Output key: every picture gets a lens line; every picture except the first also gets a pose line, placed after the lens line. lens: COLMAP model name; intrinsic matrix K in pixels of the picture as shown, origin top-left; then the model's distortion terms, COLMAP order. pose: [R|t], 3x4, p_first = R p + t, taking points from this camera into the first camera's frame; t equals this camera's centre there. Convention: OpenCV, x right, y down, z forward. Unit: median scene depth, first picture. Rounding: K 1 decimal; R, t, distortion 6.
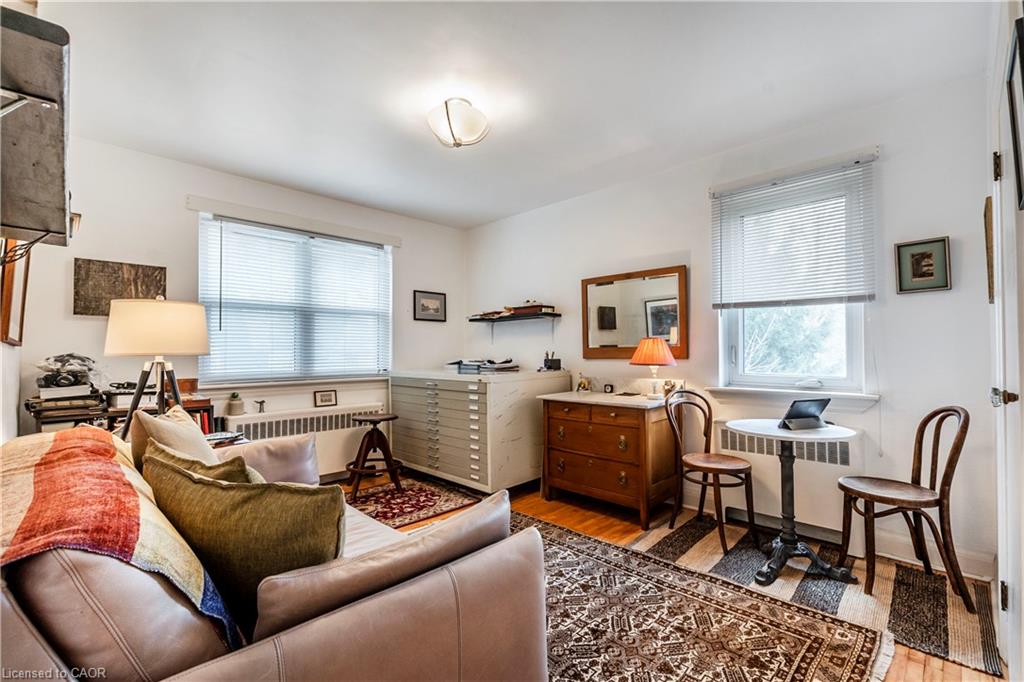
lens RADIAL K [[448.2, 0, 513.9], [0, 448.2, 346.4], [0, 0, 1]] dist [-0.000705, -0.001503]
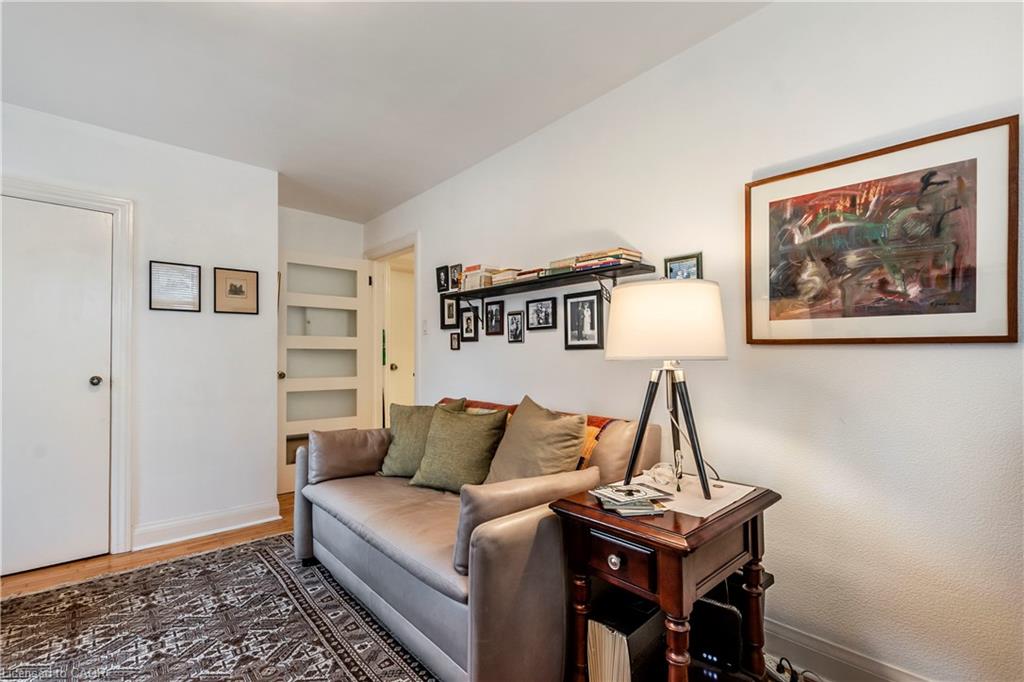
lens RADIAL K [[448.2, 0, 518.0], [0, 448.2, 345.2], [0, 0, 1]] dist [-0.000705, -0.001503]
pose [[-0.999583, 0.006536, 0.028120, -0.537264], [0.005225, 0.998908, -0.046435, 0.025557], [-0.028393, -0.046268, -0.998525, 1.623349]]
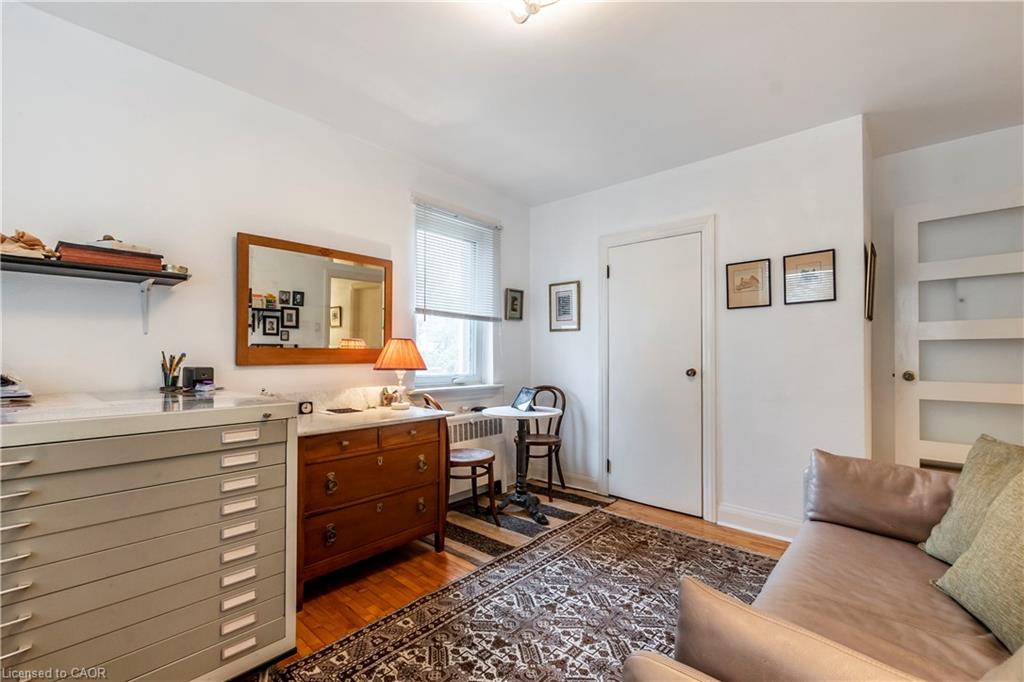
lens RADIAL K [[448.2, 0, 512.7], [0, 448.2, 353.3], [0, 0, 1]] dist [-0.000705, -0.001503]
pose [[-0.064090, 0.009643, 0.997898, -0.786802], [-0.014700, 0.999836, -0.010606, 0.021259], [-0.997836, -0.015349, -0.063938, 1.152396]]
